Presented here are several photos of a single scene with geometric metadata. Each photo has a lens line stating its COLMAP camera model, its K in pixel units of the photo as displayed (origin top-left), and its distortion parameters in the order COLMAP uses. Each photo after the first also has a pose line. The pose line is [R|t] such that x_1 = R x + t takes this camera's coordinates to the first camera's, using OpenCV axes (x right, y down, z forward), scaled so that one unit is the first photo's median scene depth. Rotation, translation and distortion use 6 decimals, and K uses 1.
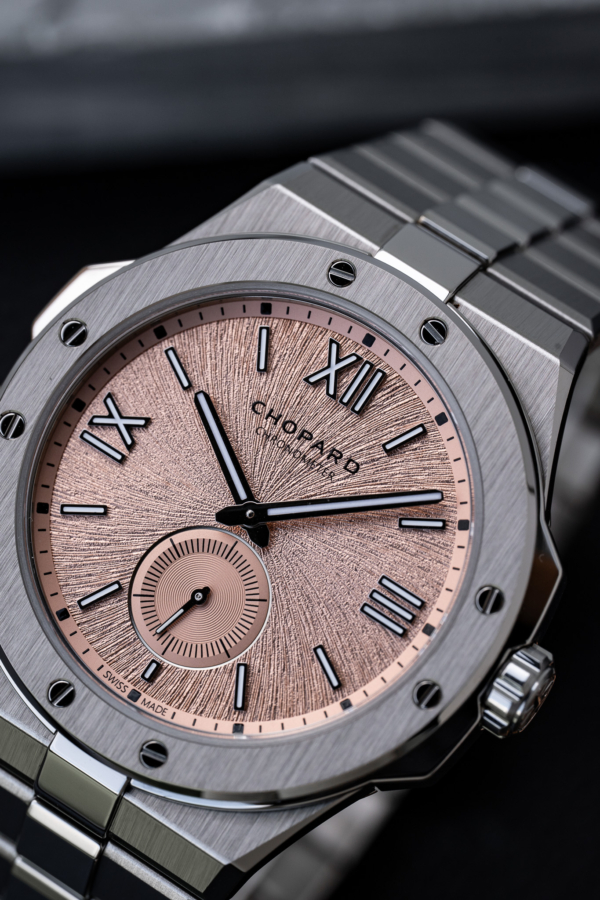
lens RADIAL K [[4659.7, 0, 300.0], [0, 4659.7, 450.0], [0, 0, 1]] dist [1.626159, -11.319389]
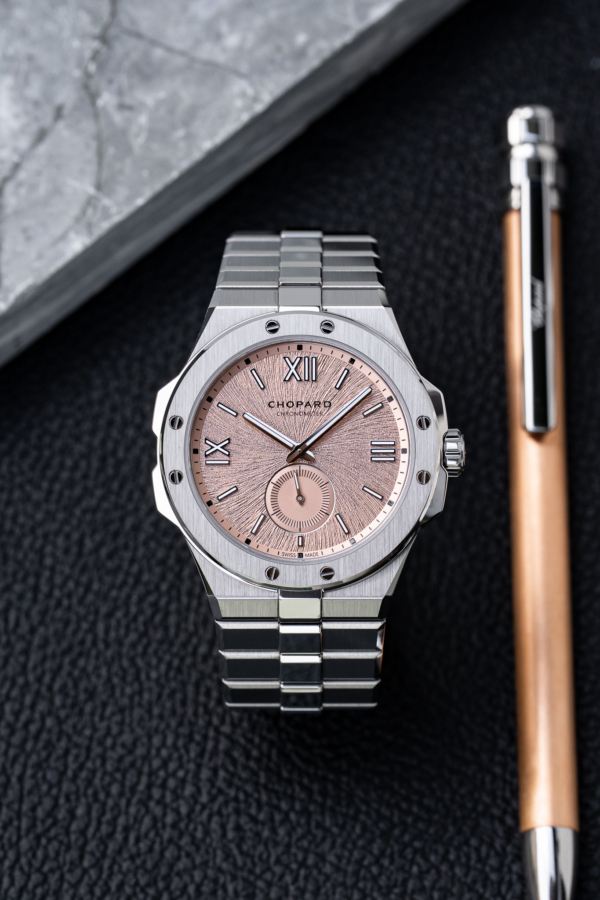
lens RADIAL K [[4659.7, 0, 300.0], [0, 4659.7, 450.0], [0, 0, 1]] dist [1.626159, -11.319389]
pose [[0.823609, -0.536764, 0.183173, -0.382378], [0.525950, 0.843696, 0.107483, -0.204767], [-0.212236, 0.007816, 0.977187, -0.987615]]
